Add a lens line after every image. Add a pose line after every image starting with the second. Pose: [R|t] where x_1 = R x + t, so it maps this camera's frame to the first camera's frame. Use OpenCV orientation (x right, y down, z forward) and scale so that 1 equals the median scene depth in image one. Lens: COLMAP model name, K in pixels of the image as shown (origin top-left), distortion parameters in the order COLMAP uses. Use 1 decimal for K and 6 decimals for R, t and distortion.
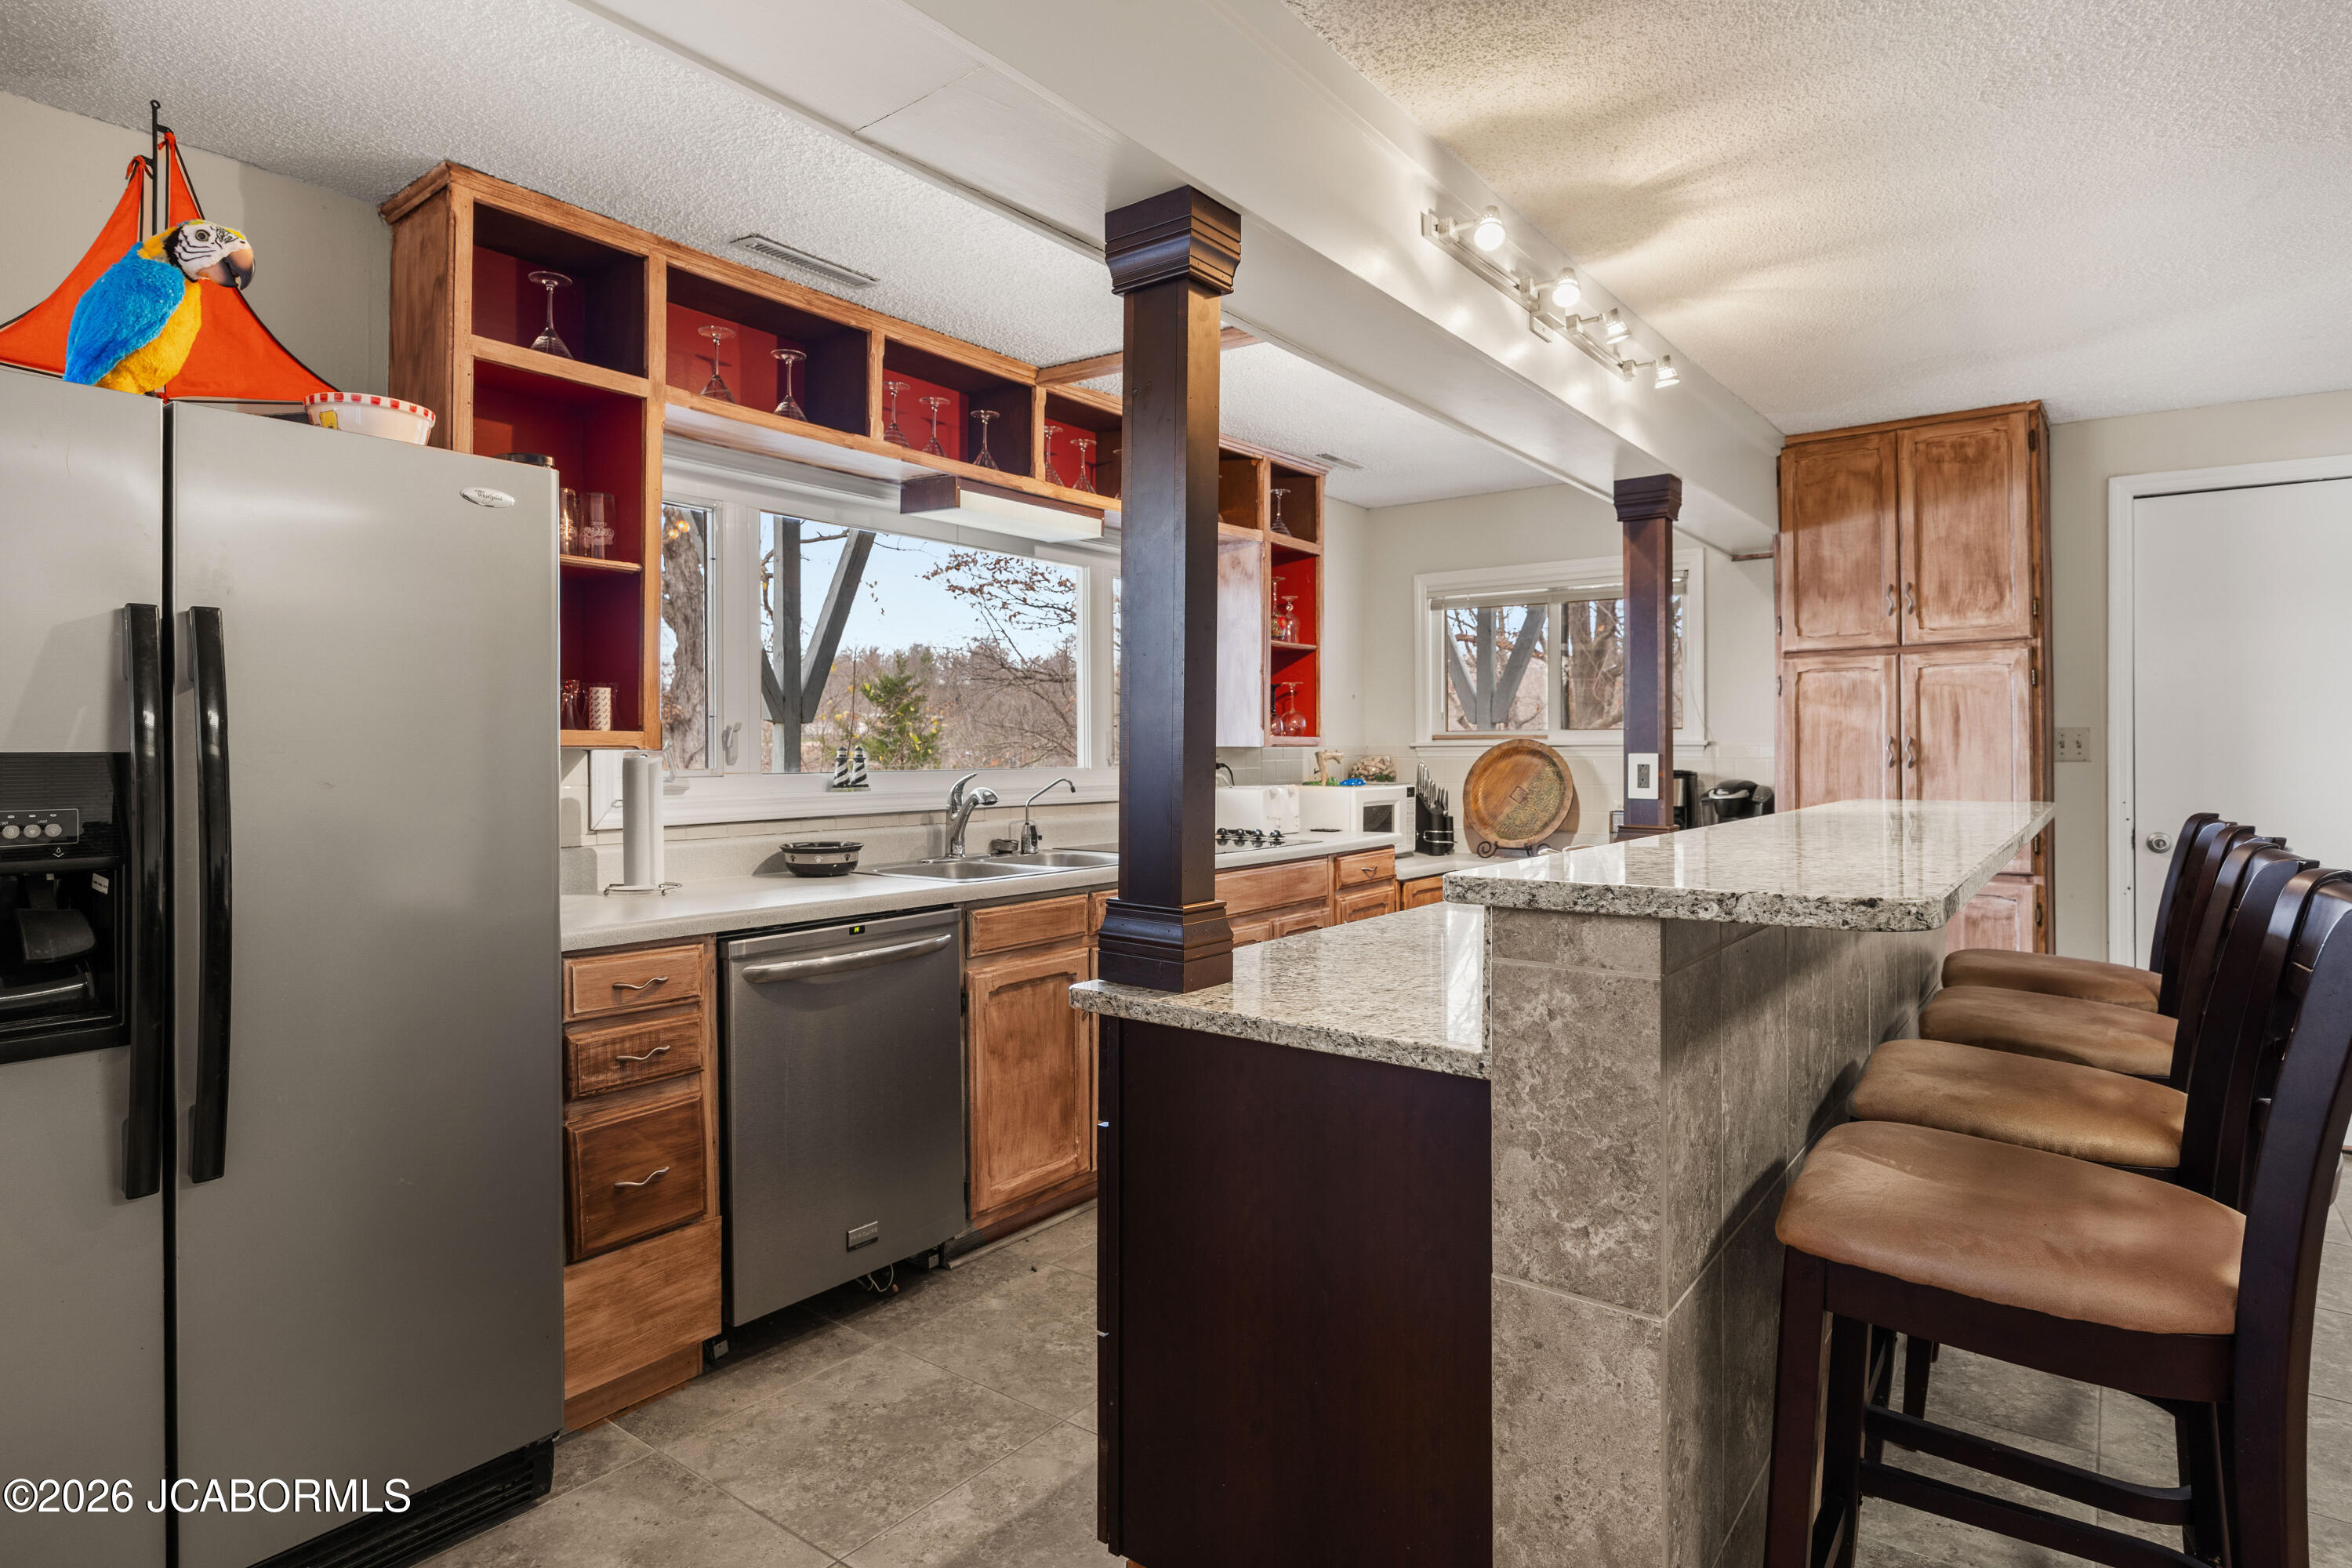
lens RADIAL K [[1239.3, 0, 1174.0], [0, 1239.3, 760.7], [0, 0, 1]] dist [-0.002851, 0.000130]
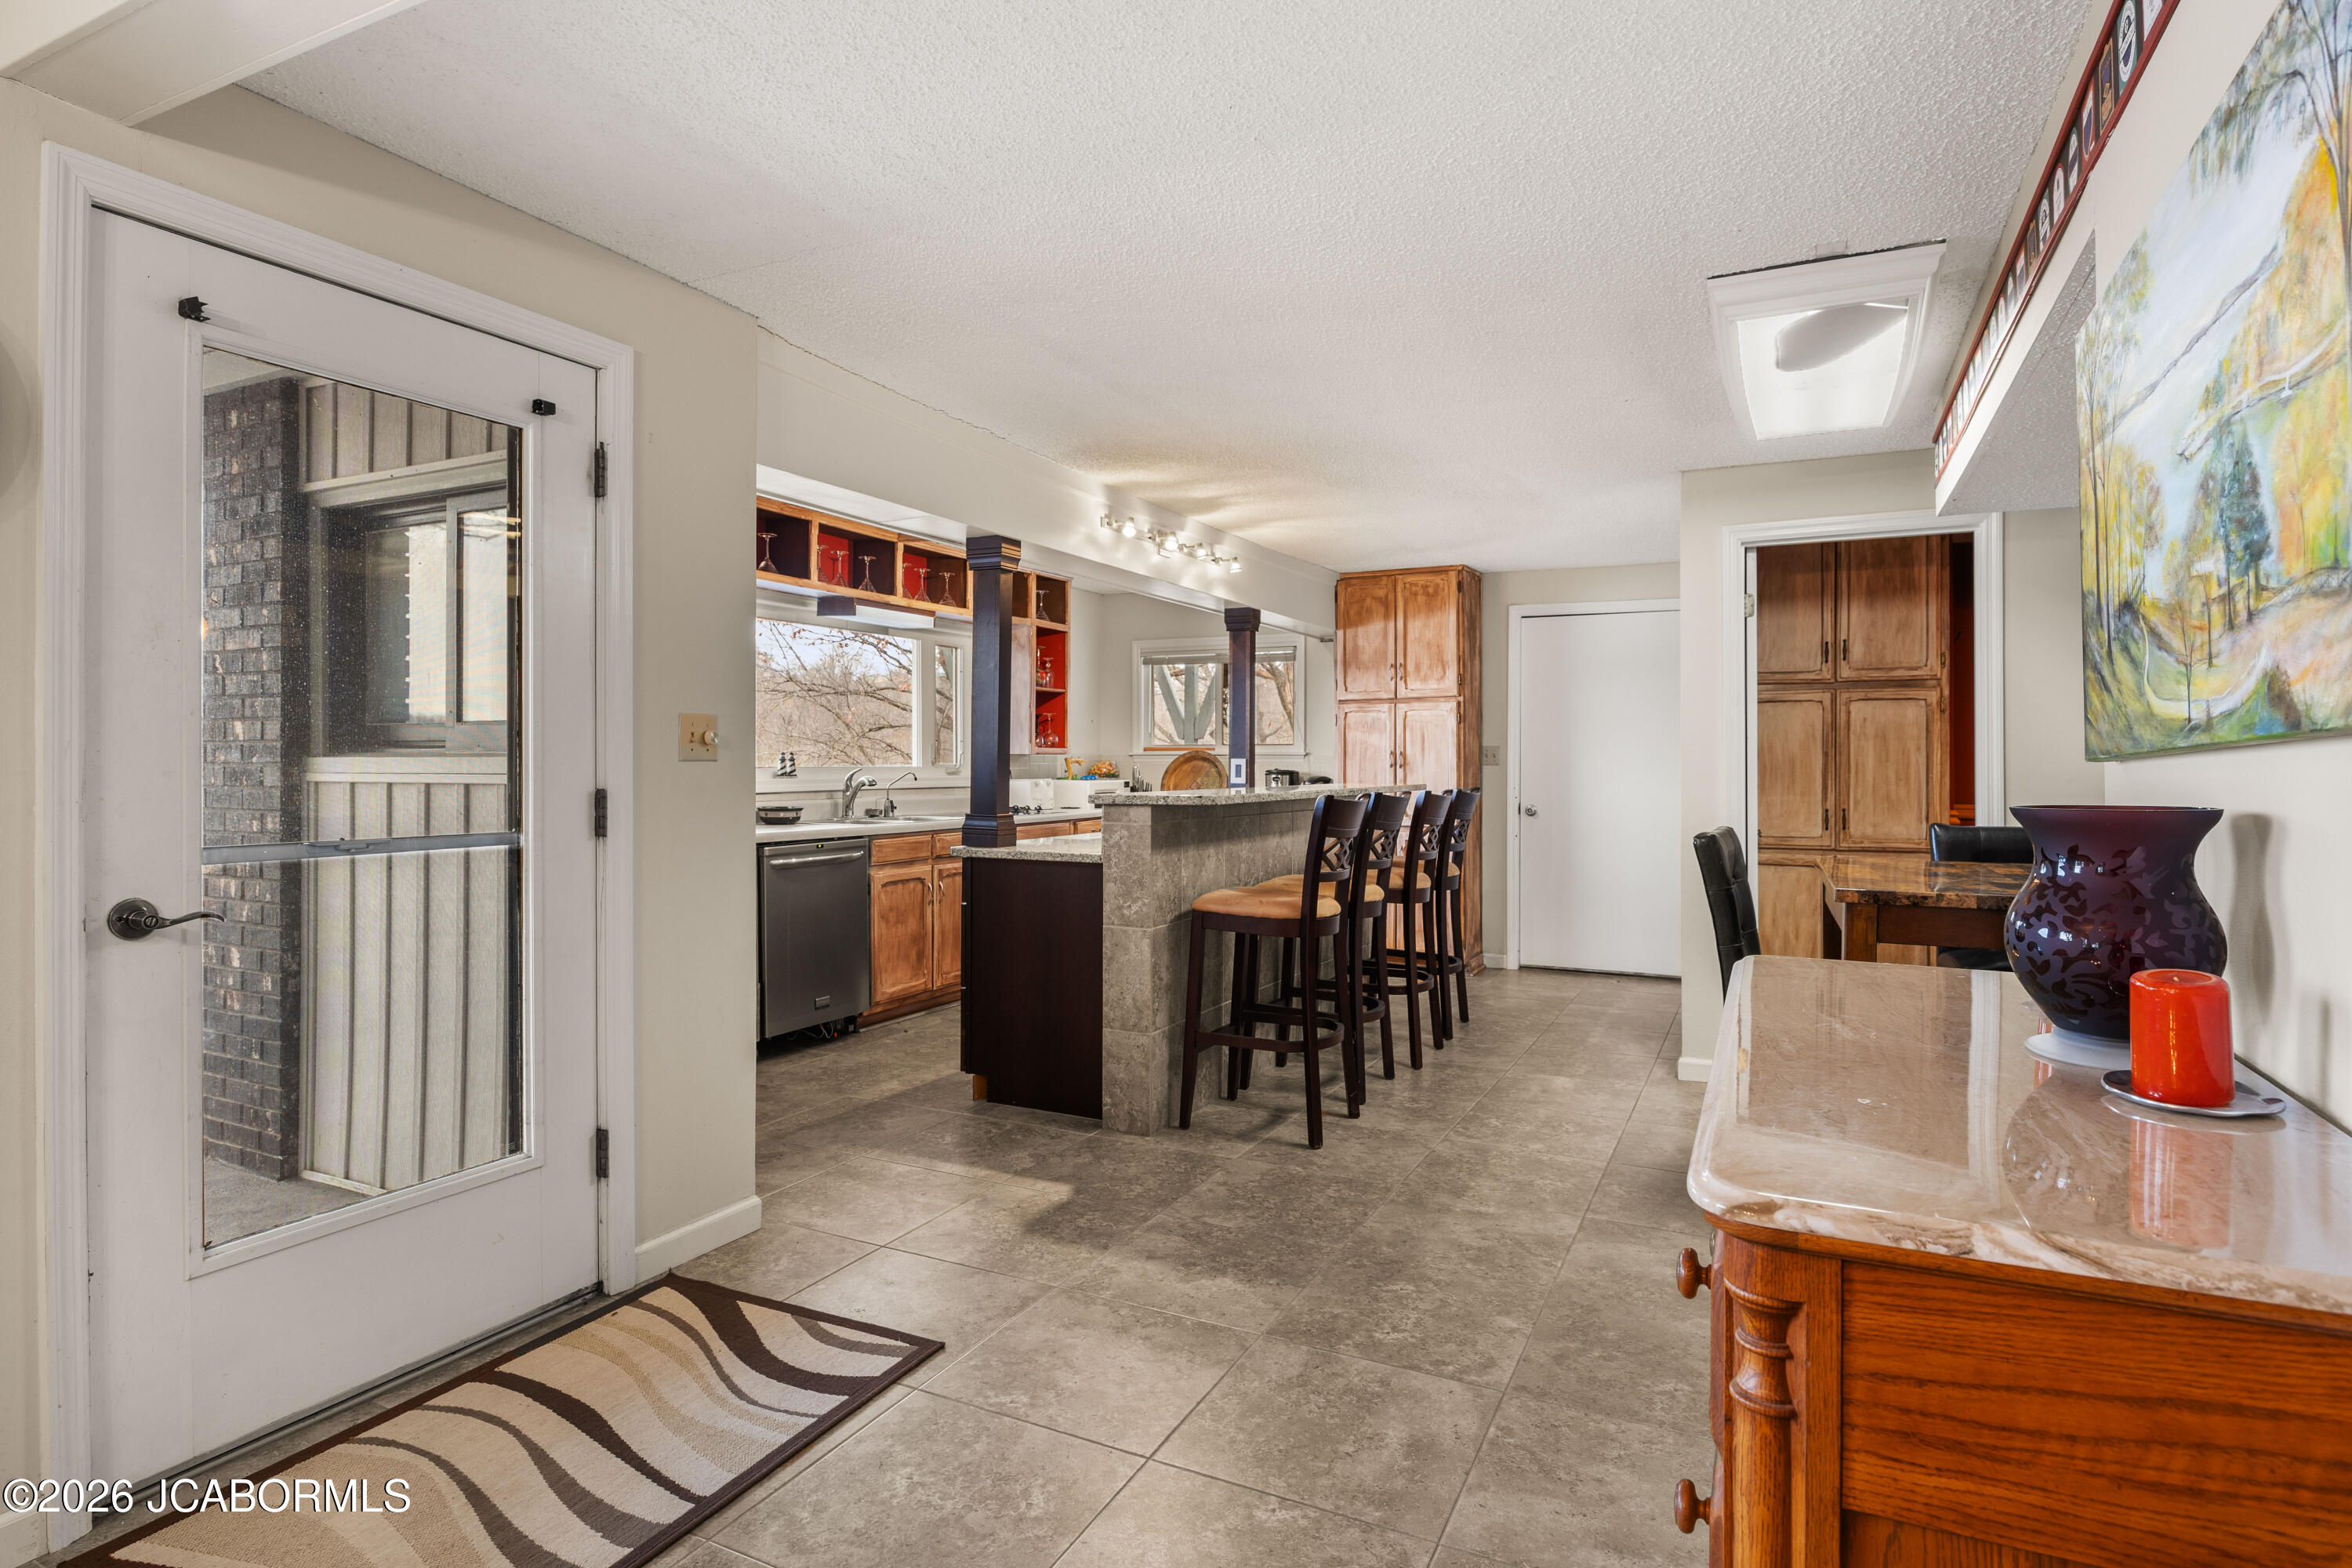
lens RADIAL K [[1239.3, 0, 1176.4], [0, 1239.3, 761.9], [0, 0, 1]] dist [-0.002851, 0.000130]
pose [[0.982661, 0.004759, 0.185353, -0.046184], [-0.003447, 0.999967, -0.007398, 0.011569], [-0.185382, 0.006630, 0.982644, -0.705322]]
